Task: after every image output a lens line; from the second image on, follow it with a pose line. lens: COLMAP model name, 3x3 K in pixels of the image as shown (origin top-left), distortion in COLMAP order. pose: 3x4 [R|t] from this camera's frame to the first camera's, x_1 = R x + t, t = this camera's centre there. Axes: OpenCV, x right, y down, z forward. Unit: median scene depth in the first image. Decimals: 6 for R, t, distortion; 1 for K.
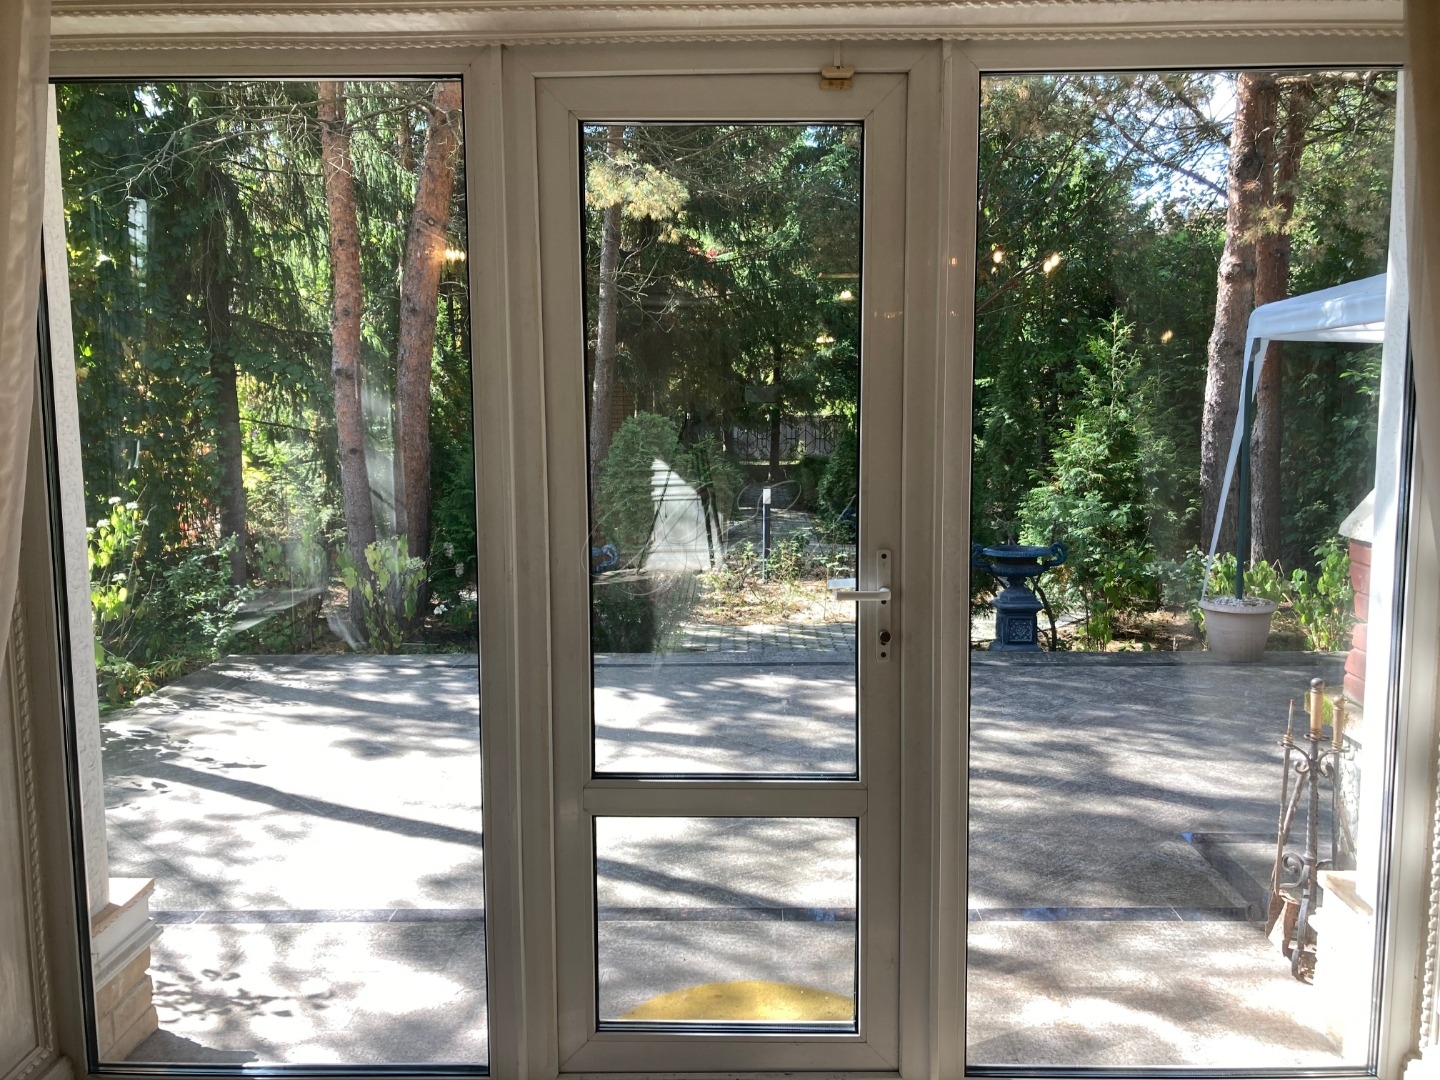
lens RADIAL K [[1180.7, 0, 717.8], [0, 1180.7, 518.8], [0, 0, 1]] dist [0.040866, -0.057570]
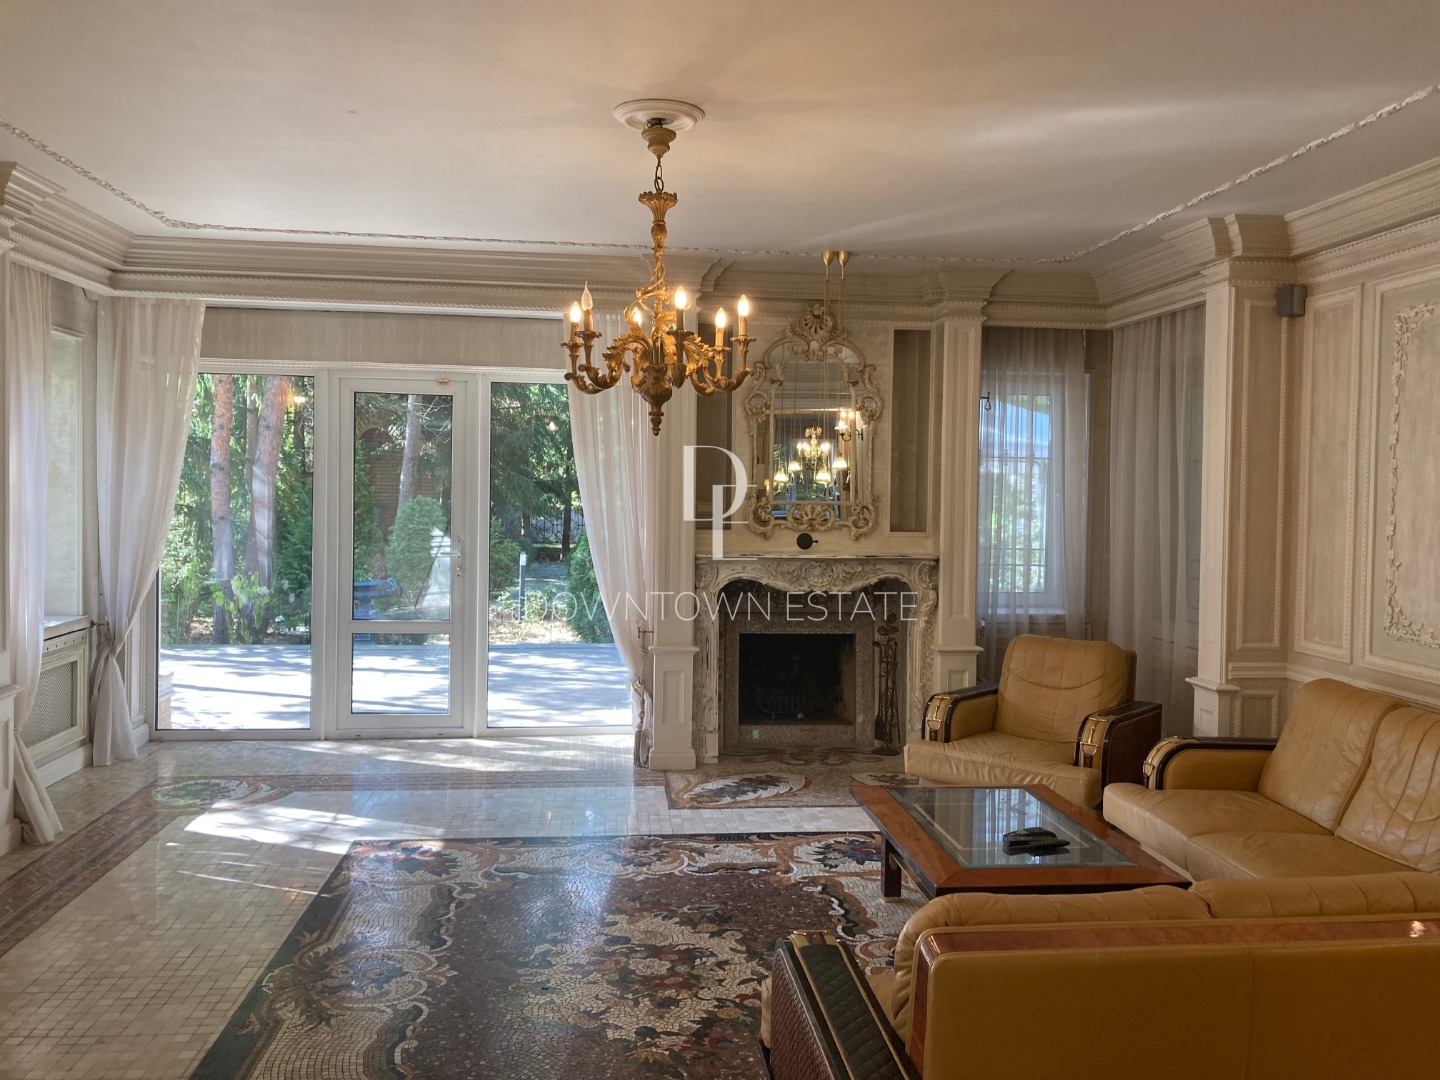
lens RADIAL K [[1180.7, 0, 717.8], [0, 1180.7, 518.8], [0, 0, 1]] dist [0.040866, -0.057570]
pose [[0.989833, 0.019416, 0.140900, 0.105489], [-0.008272, 0.996820, -0.079255, 0.059656], [-0.141991, 0.077284, 0.986846, -0.587717]]
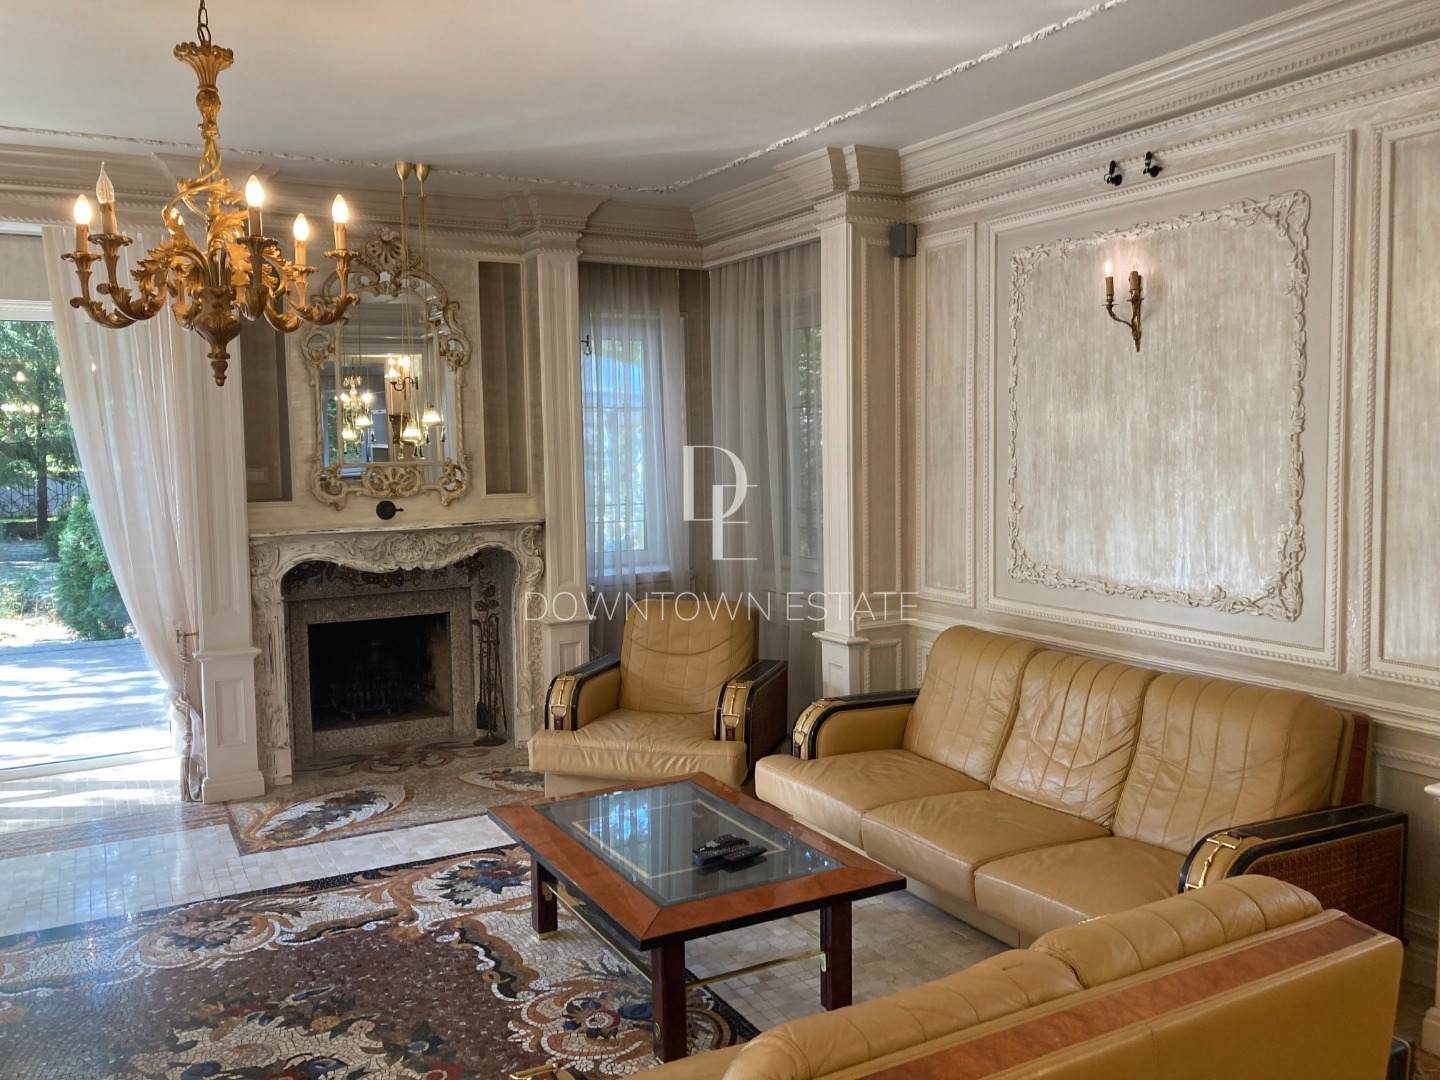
lens RADIAL K [[1180.7, 0, 717.8], [0, 1180.7, 518.8], [0, 0, 1]] dist [0.040866, -0.057570]
pose [[0.860251, -0.039677, 0.508324, 0.089403], [0.061337, 0.997780, -0.025921, 0.039023], [-0.506167, 0.053478, 0.860776, -0.443776]]
